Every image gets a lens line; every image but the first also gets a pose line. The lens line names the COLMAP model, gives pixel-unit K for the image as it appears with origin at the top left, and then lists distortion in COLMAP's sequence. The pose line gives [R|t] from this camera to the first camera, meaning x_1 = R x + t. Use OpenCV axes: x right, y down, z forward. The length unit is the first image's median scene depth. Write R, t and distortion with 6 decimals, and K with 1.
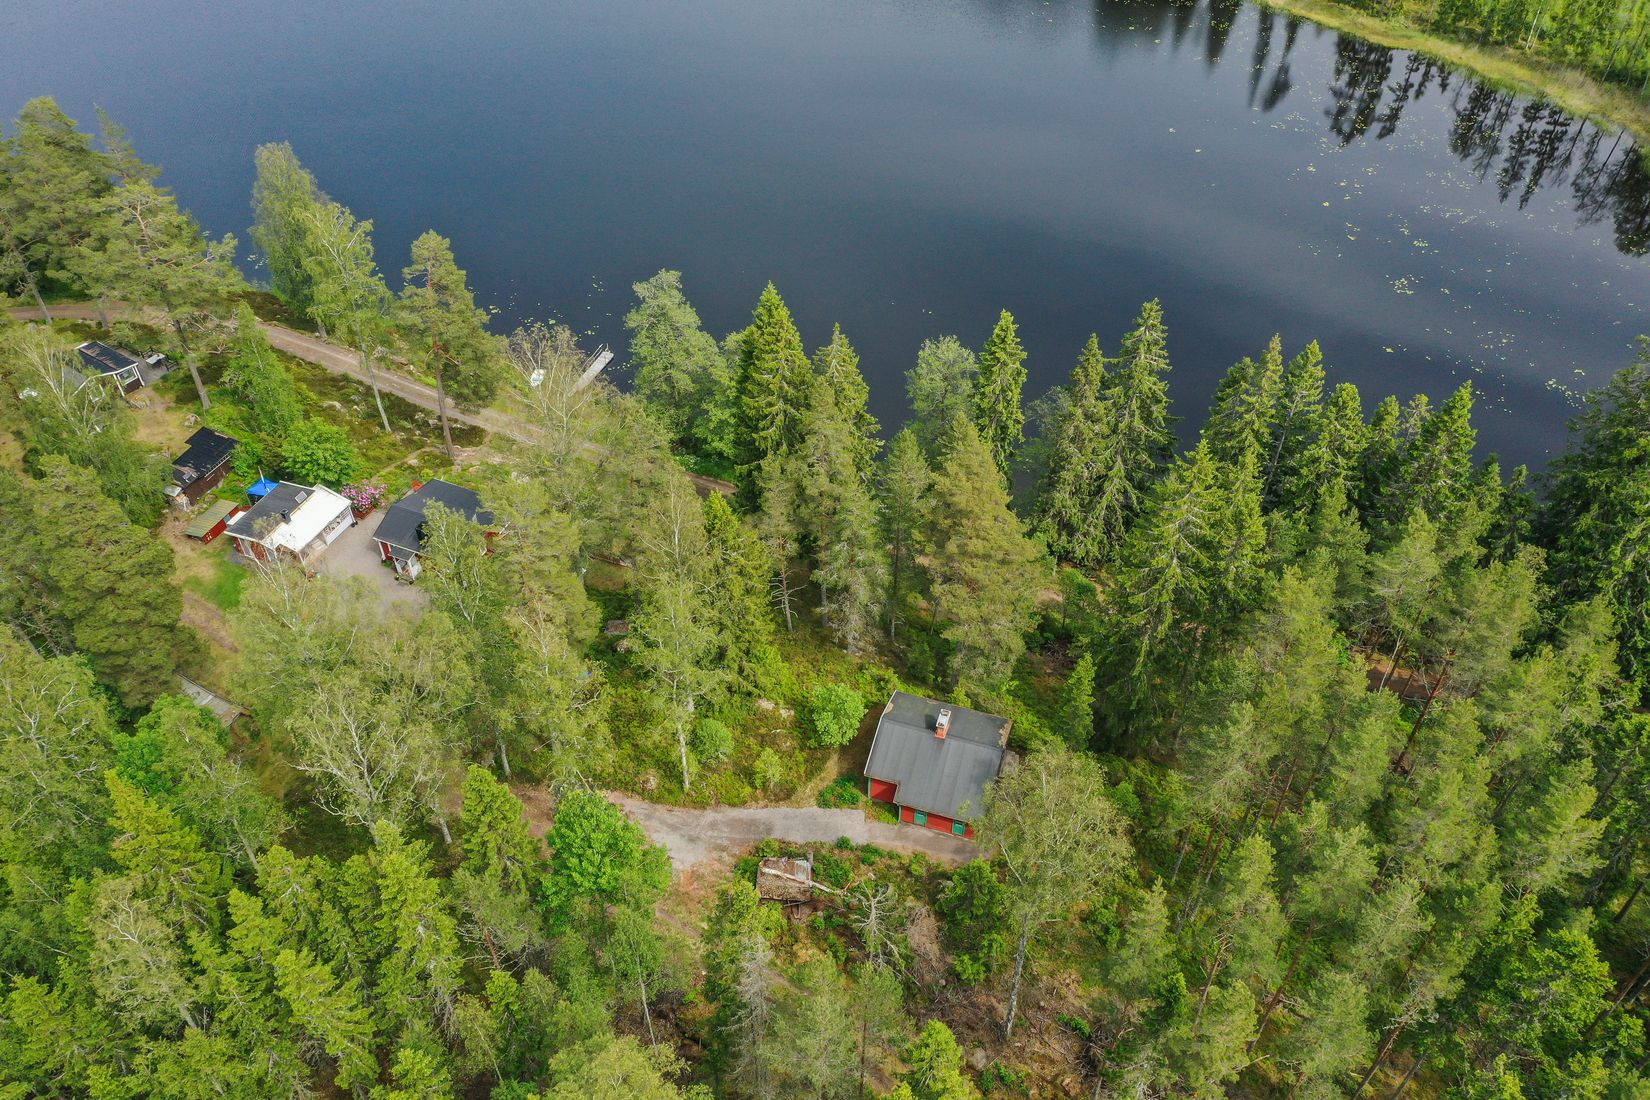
lens RADIAL K [[1318.4, 0, 825.0], [0, 1318.4, 550.0], [0, 0, 1]] dist [0.005190, 0.001264]
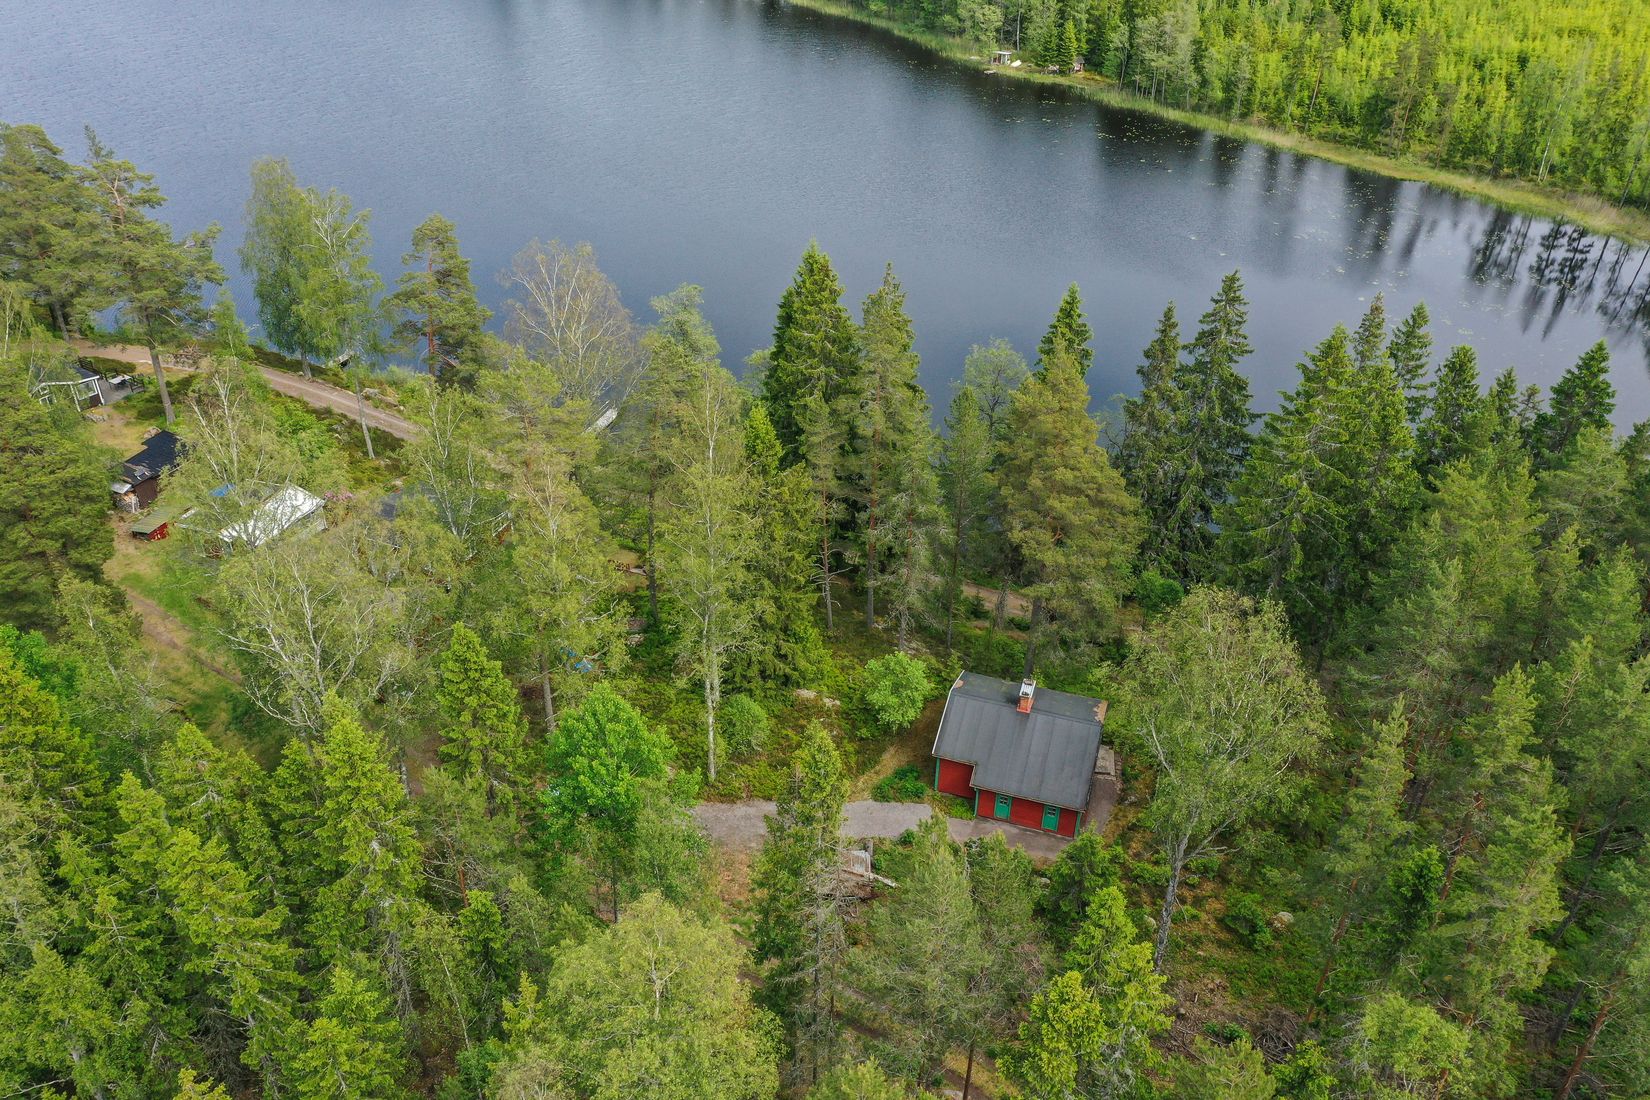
lens RADIAL K [[1318.4, 0, 825.0], [0, 1318.4, 550.0], [0, 0, 1]] dist [0.005190, 0.001264]
pose [[0.999860, 0.009934, 0.013449, -0.044804], [-0.007319, 0.983245, -0.182140, 0.178983], [-0.015033, 0.182016, 0.983181, 0.163226]]
